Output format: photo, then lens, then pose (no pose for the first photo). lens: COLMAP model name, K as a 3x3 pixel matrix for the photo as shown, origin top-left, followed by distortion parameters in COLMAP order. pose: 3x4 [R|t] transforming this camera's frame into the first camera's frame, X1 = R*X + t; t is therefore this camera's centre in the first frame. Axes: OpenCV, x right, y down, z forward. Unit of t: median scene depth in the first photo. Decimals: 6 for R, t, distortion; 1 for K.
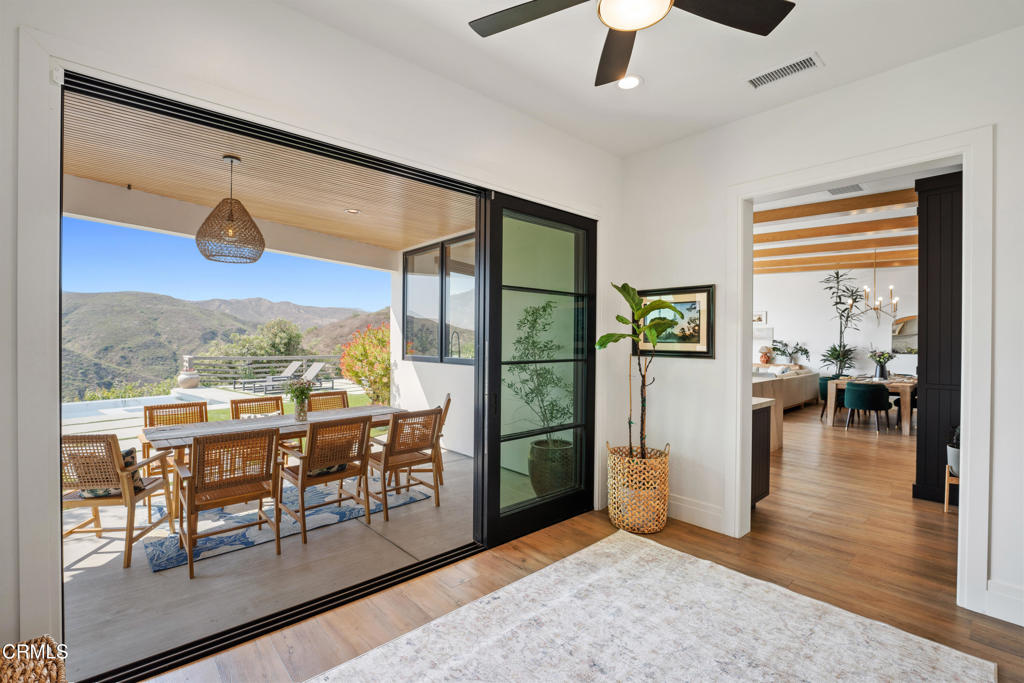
lens RADIAL K [[451.5, 0, 509.8], [0, 451.5, 344.4], [0, 0, 1]] dist [-0.019483, -0.000076]
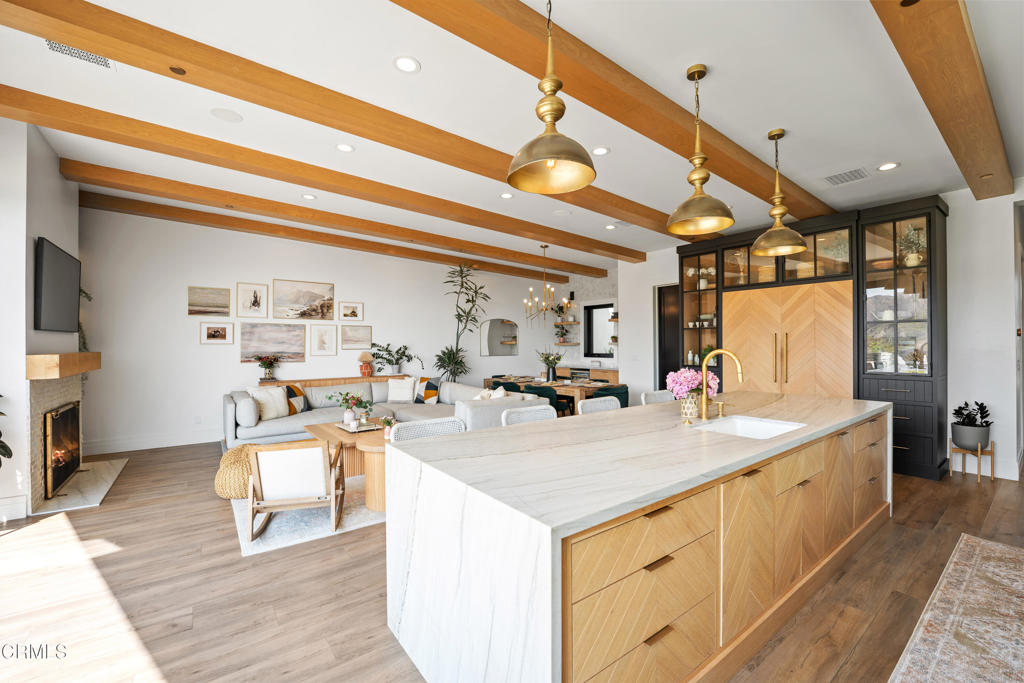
lens RADIAL K [[420.4, 0, 507.7], [0, 420.4, 340.3], [0, 0, 1]] dist [-0.021668, -0.000679]
pose [[0.095218, 0.005159, 0.995443, -0.078227], [0.017664, 0.999820, -0.006871, -0.007032], [-0.995300, 0.018238, 0.095110, 0.829046]]
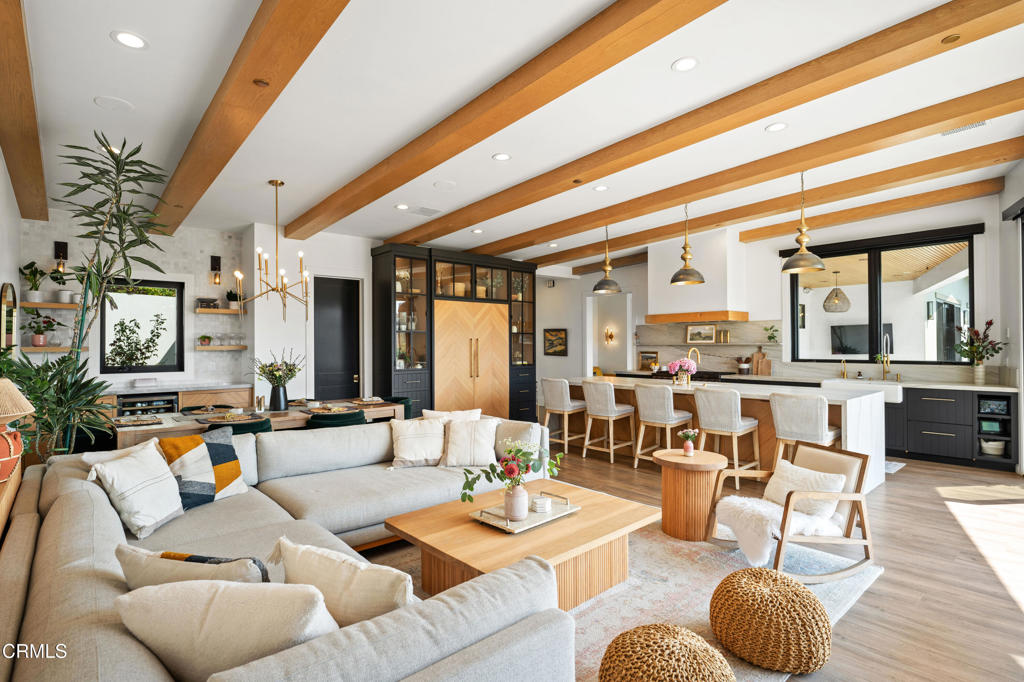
lens RADIAL K [[502.7, 0, 503.7], [0, 502.7, 342.6], [0, 0, 1]] dist [-0.012172, -0.000774]
pose [[-0.999641, 0.002984, 0.026642, 0.433071], [0.003193, 0.999964, 0.007833, -0.013505], [-0.026617, 0.007915, -0.999614, 1.375011]]
